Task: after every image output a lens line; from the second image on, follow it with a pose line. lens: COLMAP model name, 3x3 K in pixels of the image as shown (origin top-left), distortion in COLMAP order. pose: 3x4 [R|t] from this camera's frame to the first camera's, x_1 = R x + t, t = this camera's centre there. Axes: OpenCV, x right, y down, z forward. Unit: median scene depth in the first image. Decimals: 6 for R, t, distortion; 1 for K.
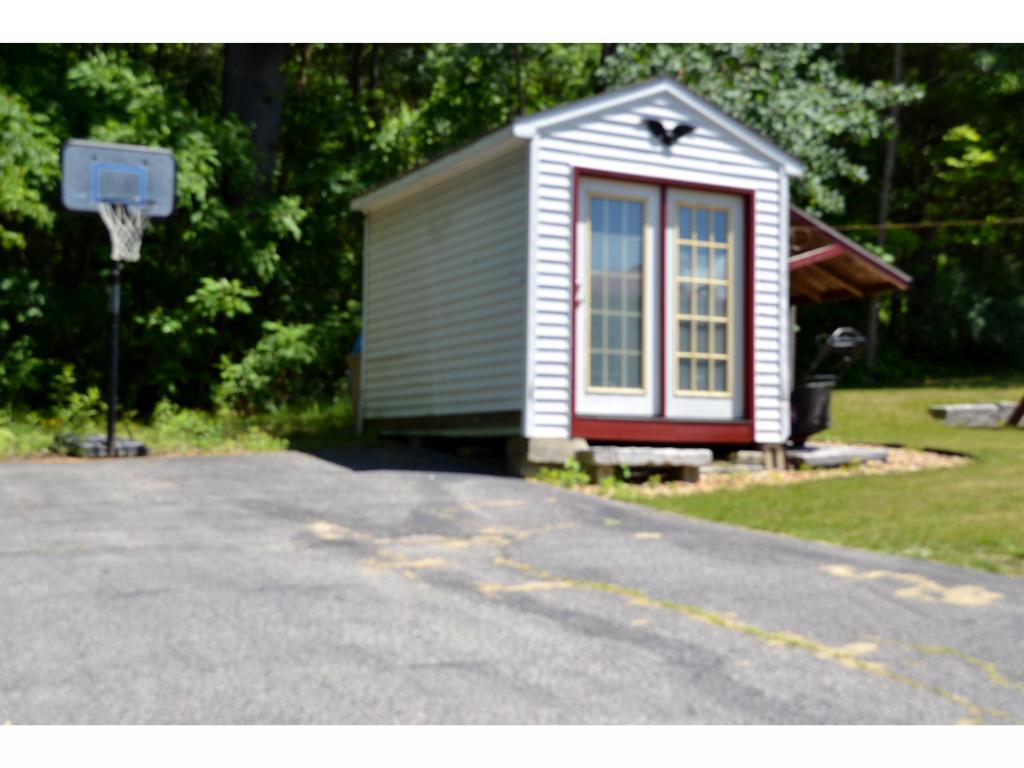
lens RADIAL K [[1329.8, 0, 512.0], [0, 1329.8, 384.0], [0, 0, 1]] dist [-0.028388, -0.022277]
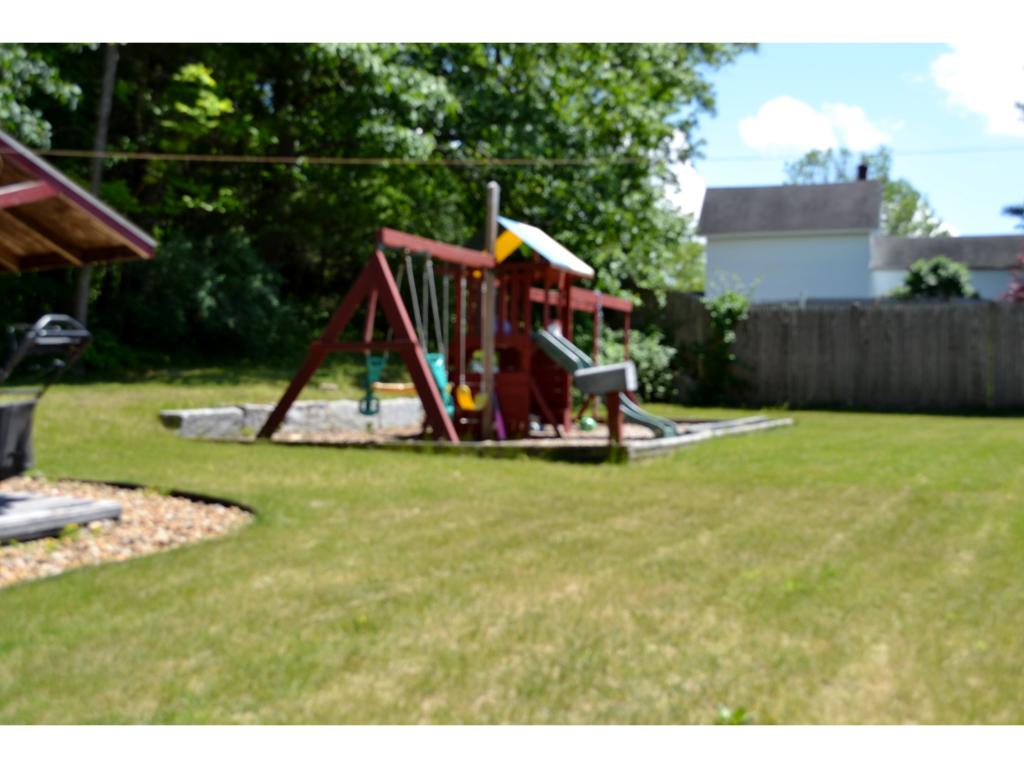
lens RADIAL K [[1329.8, 0, 512.0], [0, 1329.8, 384.0], [0, 0, 1]] dist [-0.028388, -0.022277]
pose [[0.831912, 0.003703, 0.554895, 0.055628], [-0.015504, 0.999742, 0.016572, -0.015564], [-0.554690, -0.022389, 0.831756, 0.241896]]
